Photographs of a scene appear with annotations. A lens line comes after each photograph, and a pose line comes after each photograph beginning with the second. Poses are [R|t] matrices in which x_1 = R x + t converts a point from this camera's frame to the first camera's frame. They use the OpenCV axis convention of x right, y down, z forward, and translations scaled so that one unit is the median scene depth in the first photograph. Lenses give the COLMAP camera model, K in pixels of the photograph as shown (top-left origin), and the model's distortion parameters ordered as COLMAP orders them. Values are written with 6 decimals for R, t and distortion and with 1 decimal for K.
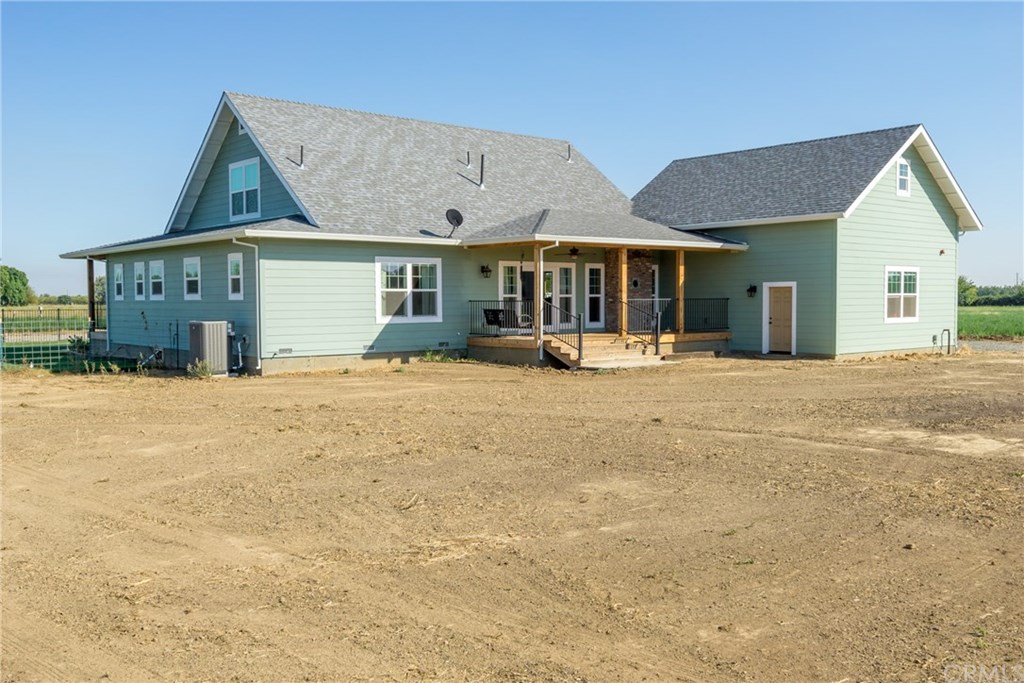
lens RADIAL K [[928.4, 0, 466.5], [0, 928.4, 437.3], [0, 0, 1]] dist [0.000498, -0.000206]
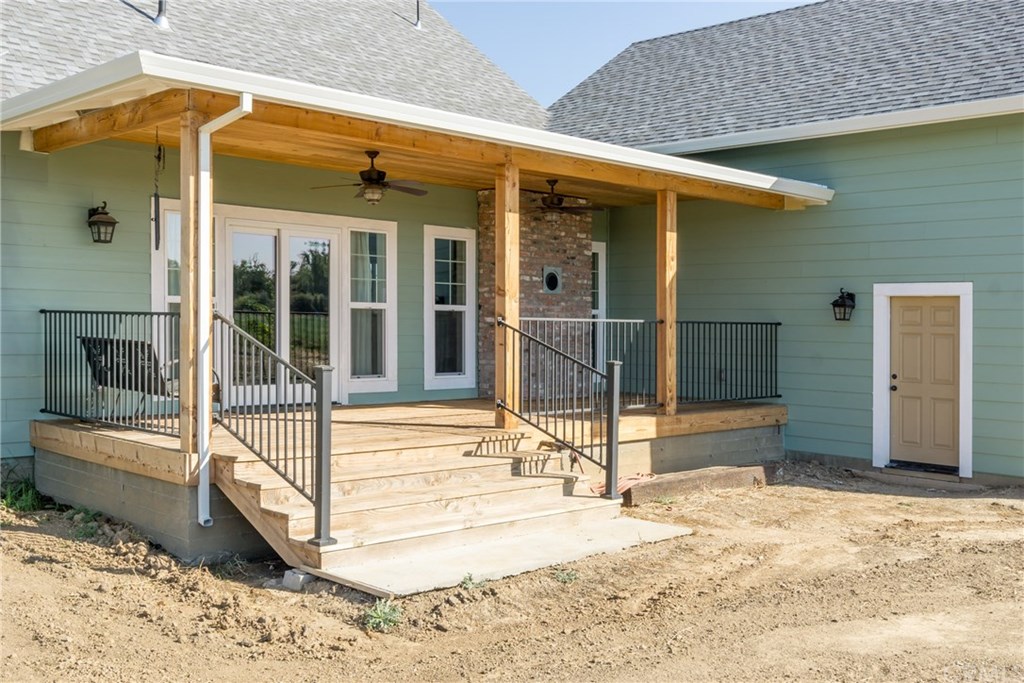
lens RADIAL K [[1066.3, 0, 511.7], [0, 1066.3, 340.4], [0, 0, 1]] dist [0.006039, 0.001625]
pose [[0.992152, 0.022324, 0.123026, 0.115862], [-0.006351, 0.991660, -0.128726, -0.085745], [-0.124874, 0.126934, 0.984019, 0.587548]]
